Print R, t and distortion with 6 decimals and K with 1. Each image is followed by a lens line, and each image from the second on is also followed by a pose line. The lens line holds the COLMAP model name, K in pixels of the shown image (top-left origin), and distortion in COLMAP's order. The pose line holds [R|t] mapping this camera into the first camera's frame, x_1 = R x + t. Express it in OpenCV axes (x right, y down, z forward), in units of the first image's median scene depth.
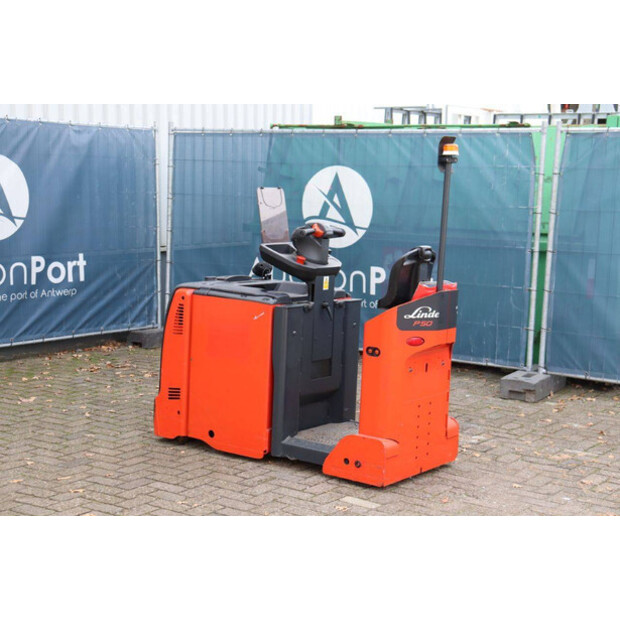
lens RADIAL K [[1104.8, 0, 323.8], [0, 1104.8, 307.7], [0, 0, 1]] dist [0.242077, 0.008884]
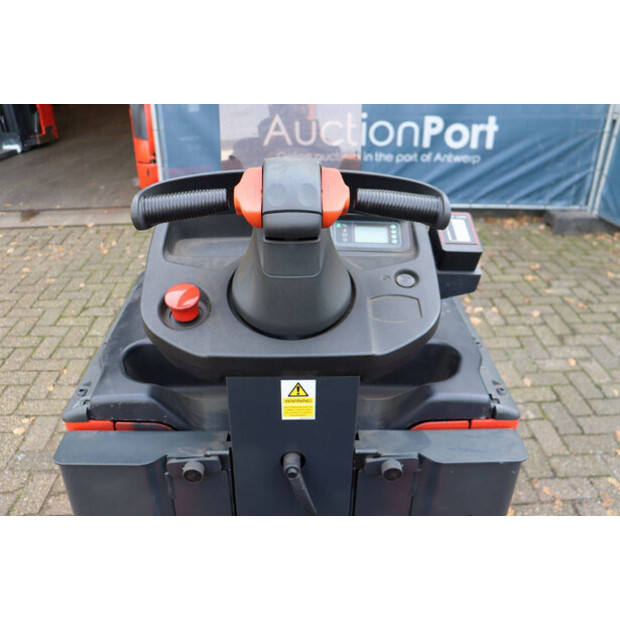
lens RADIAL K [[550.7, 0, 310.0], [0, 550.7, 310.0], [0, 0, 1]] dist [-0.146190, 0.145384]
pose [[0.590811, 0.353248, -0.725368, 0.061388], [-0.075203, 0.919254, 0.386416, -0.062767], [0.803298, -0.173749, 0.569670, 0.634866]]
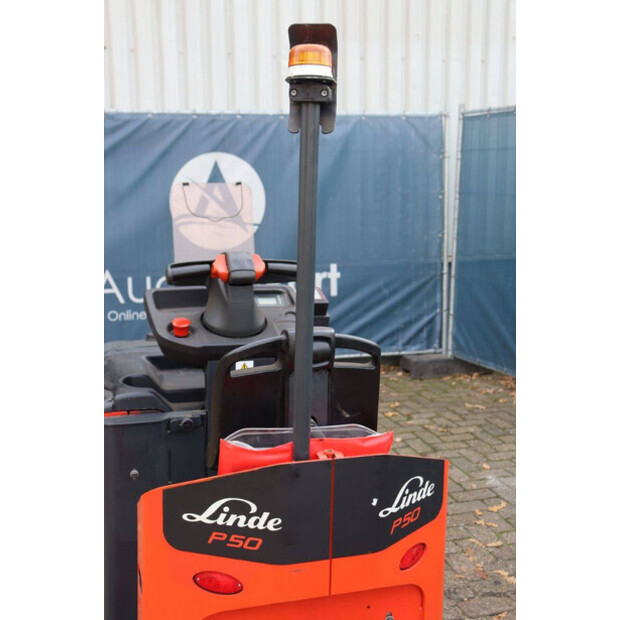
lens RADIAL K [[831.9, 0, 310.0], [0, 831.9, 310.0], [0, 0, 1]] dist [0.033842, 0.078010]
pose [[0.788431, 0.074182, -0.610634, 0.171204], [-0.050153, 0.997149, 0.056381, -0.050051], [0.613076, -0.013828, 0.789903, 0.492616]]
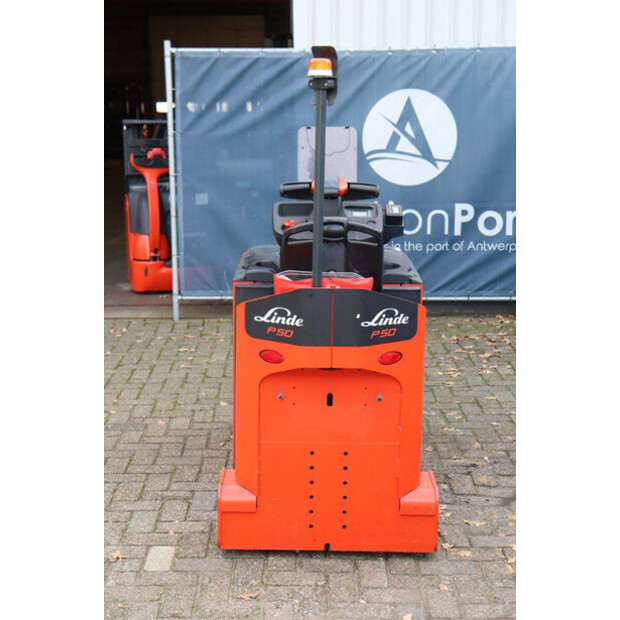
lens RADIAL K [[1116.4, 0, 310.0], [0, 1116.4, 310.0], [0, 0, 1]] dist [0.203620, 0.242520]
pose [[0.571893, 0.128499, -0.810202, 0.403102], [-0.078267, 0.991697, 0.102038, -0.043378], [0.816586, 0.005057, 0.577201, 0.385963]]
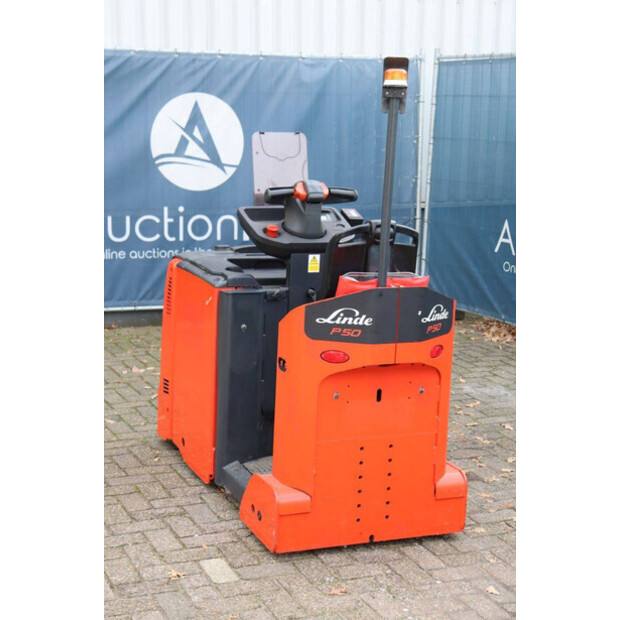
lens RADIAL K [[1182.5, 0, 310.0], [0, 1182.5, 310.0], [0, 0, 1]] dist [0.235192, 0.293574]
pose [[0.845485, 0.086347, -0.526972, 0.285753], [-0.062526, 0.996060, 0.062891, -0.027830], [0.530327, -0.020224, 0.847552, 0.222924]]
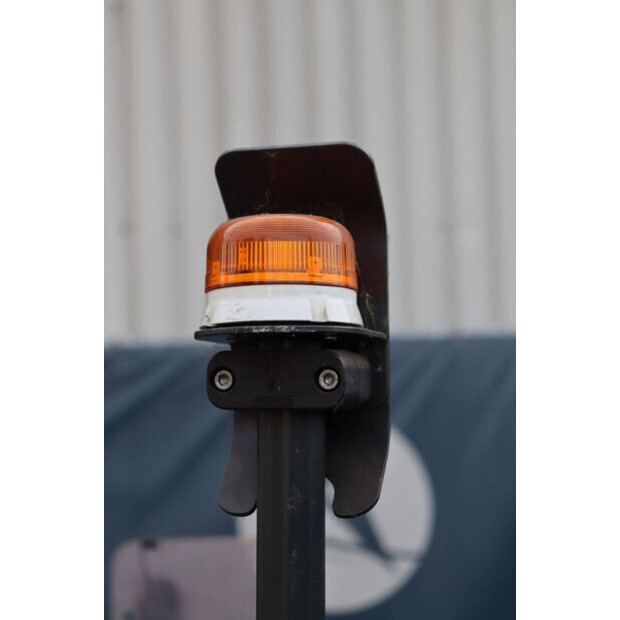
lens RADIAL K [[1467.9, 0, 310.0], [0, 1467.9, 310.0], [0, 0, 1]] dist [0.036782, 0.143739]
pose [[0.674697, -0.093024, -0.732209, 0.129717], [-0.048928, 0.984207, -0.170125, -0.072778], [0.736471, 0.150608, 0.659490, 0.567875]]
